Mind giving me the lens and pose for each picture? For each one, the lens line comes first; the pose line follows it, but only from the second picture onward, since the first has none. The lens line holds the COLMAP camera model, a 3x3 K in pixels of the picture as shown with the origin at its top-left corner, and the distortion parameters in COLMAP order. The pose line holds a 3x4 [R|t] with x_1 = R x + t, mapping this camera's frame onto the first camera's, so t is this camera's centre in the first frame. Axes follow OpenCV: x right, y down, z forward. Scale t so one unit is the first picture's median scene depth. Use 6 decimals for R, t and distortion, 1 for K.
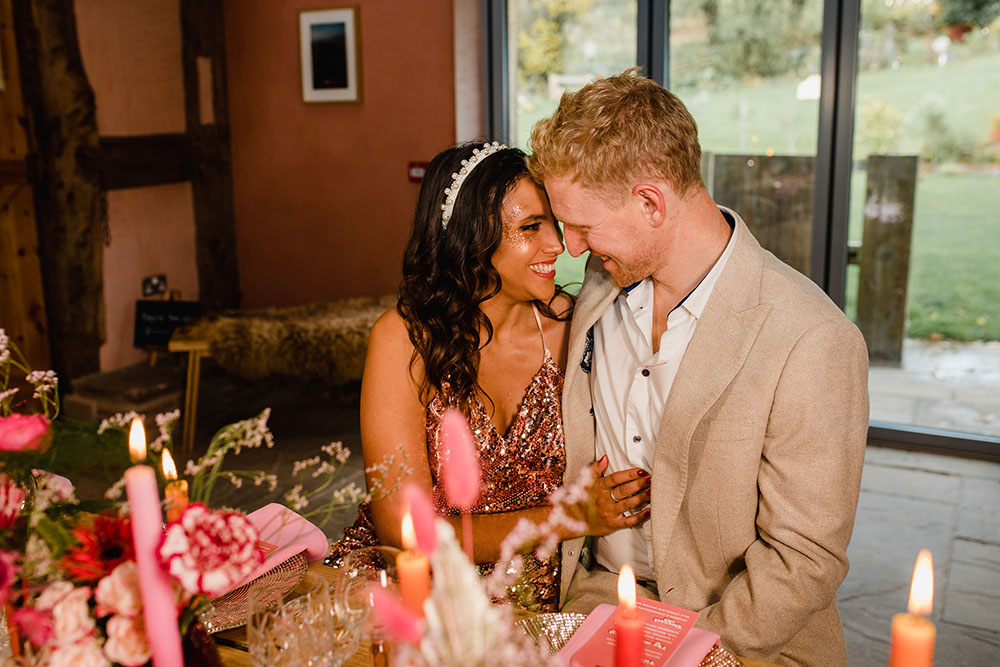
lens RADIAL K [[925.3, 0, 517.3], [0, 925.3, 315.4], [0, 0, 1]] dist [-0.029483, 0.000000]
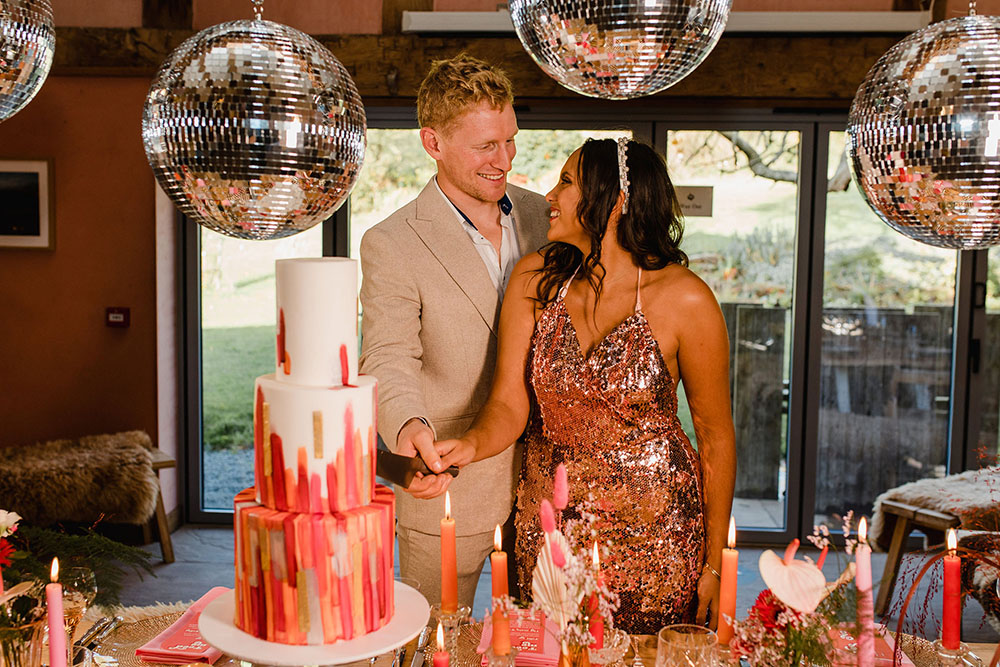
lens RADIAL K [[1018.2, 0, 500.2], [0, 1018.2, 322.9], [0, 0, 1]] dist [-0.033997, 0.000000]
pose [[0.892873, 0.000053, 0.450308, -0.235540], [0.060684, 0.990864, -0.120442, 0.016561], [-0.446201, 0.134865, 0.884713, -0.212528]]
